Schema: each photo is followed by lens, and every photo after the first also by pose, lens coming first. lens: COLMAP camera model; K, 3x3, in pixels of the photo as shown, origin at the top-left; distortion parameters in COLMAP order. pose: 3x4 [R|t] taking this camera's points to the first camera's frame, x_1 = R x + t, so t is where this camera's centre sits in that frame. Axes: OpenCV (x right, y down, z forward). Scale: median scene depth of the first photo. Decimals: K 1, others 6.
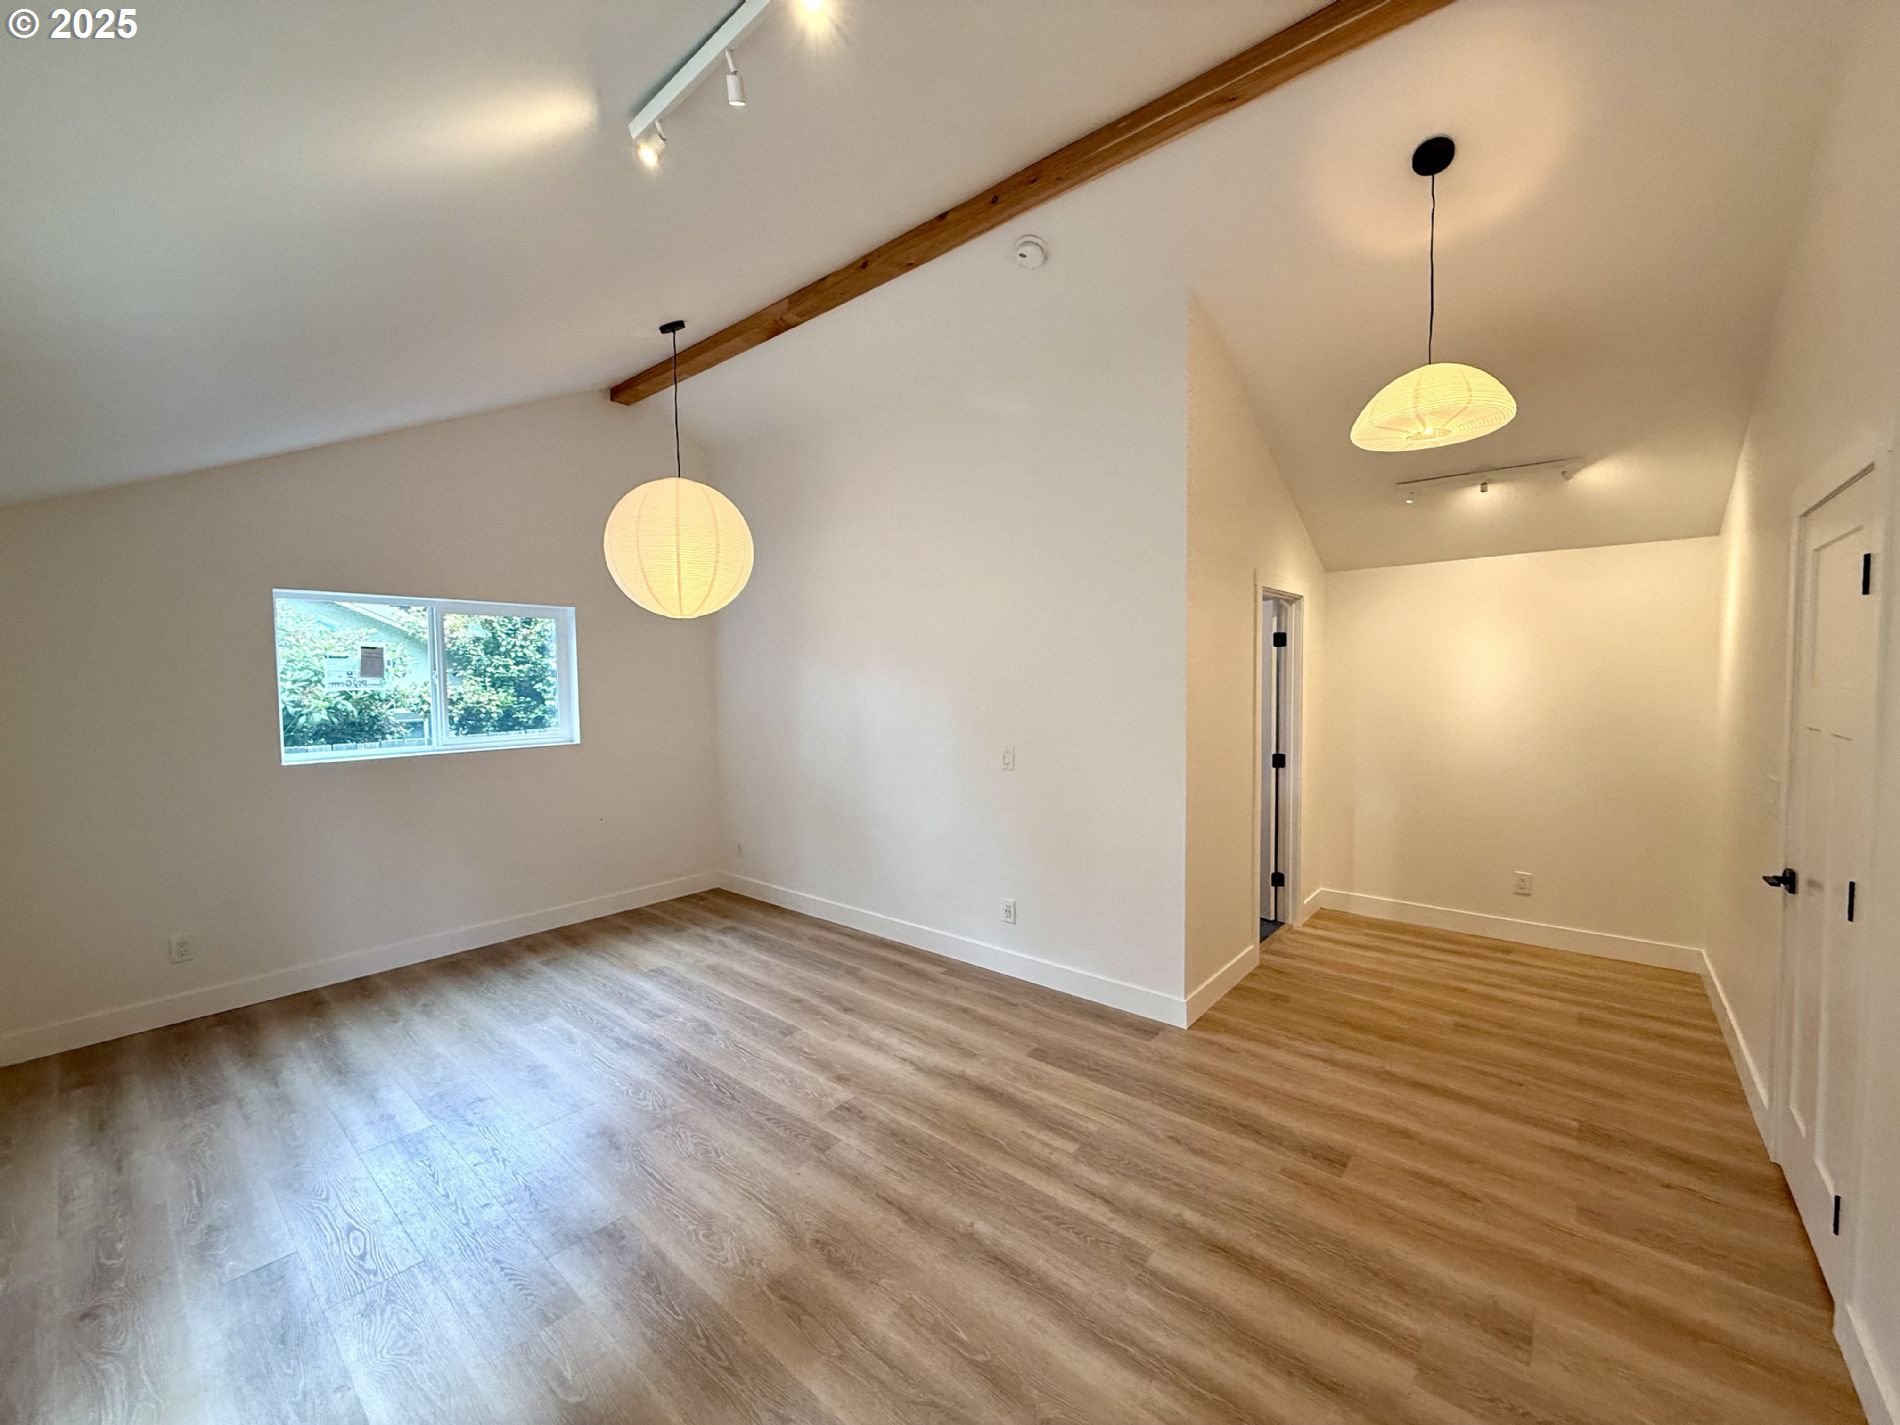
lens RADIAL K [[753.3, 0, 944.9], [0, 753.3, 709.4], [0, 0, 1]] dist [0.001858, -0.001458]
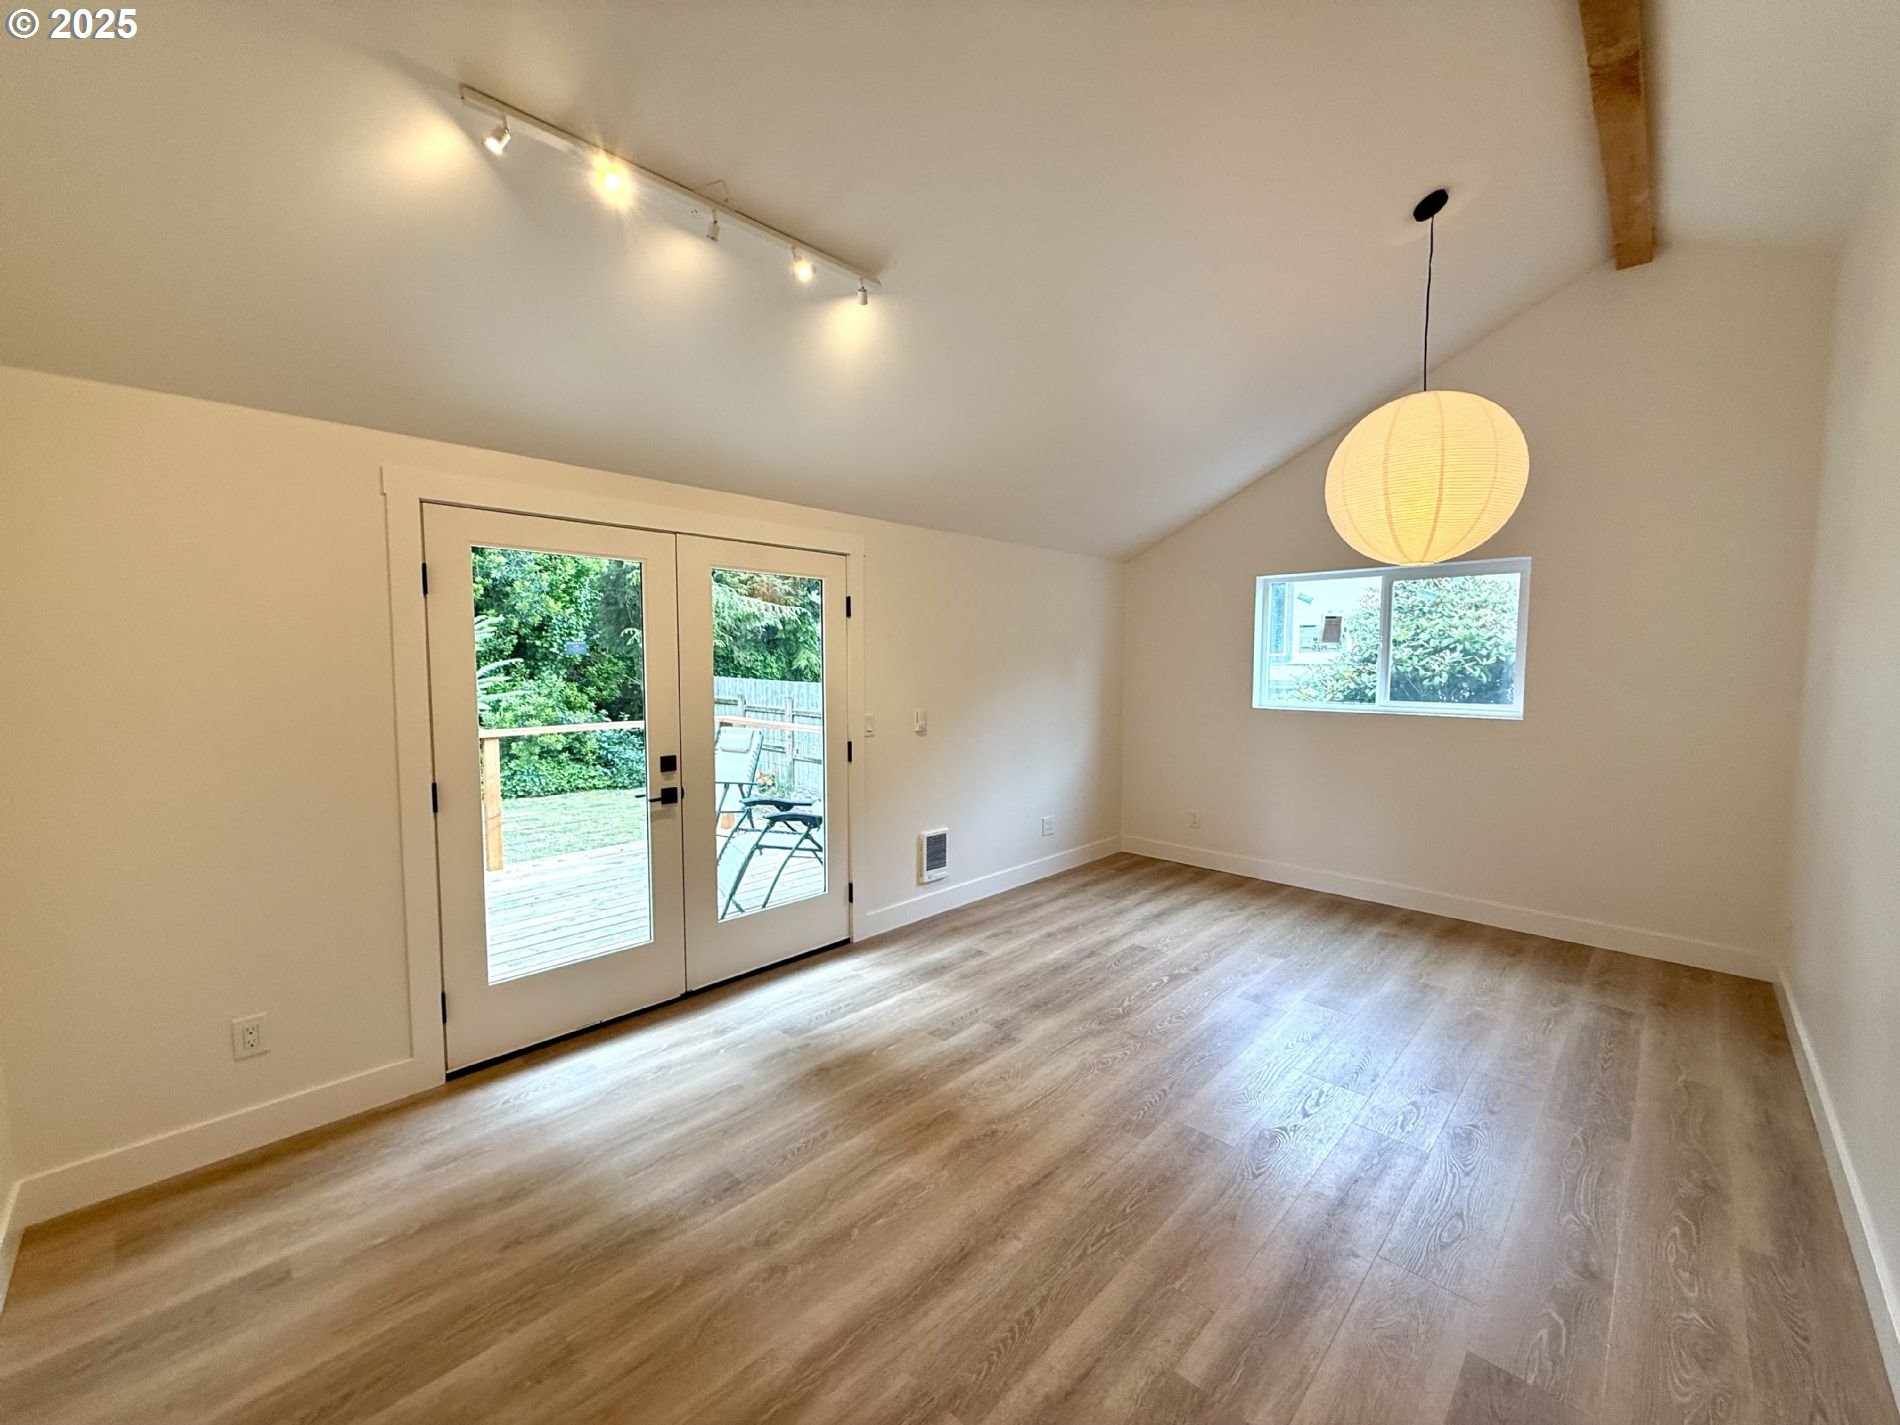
lens RADIAL K [[753.3, 0, 949.5], [0, 753.3, 717.3], [0, 0, 1]] dist [0.001858, -0.001458]
pose [[-0.061738, 0.088189, -0.994189, 0.524475], [-0.044290, 0.994866, 0.091000, -0.008537], [0.997109, 0.049651, -0.057515, 0.559510]]
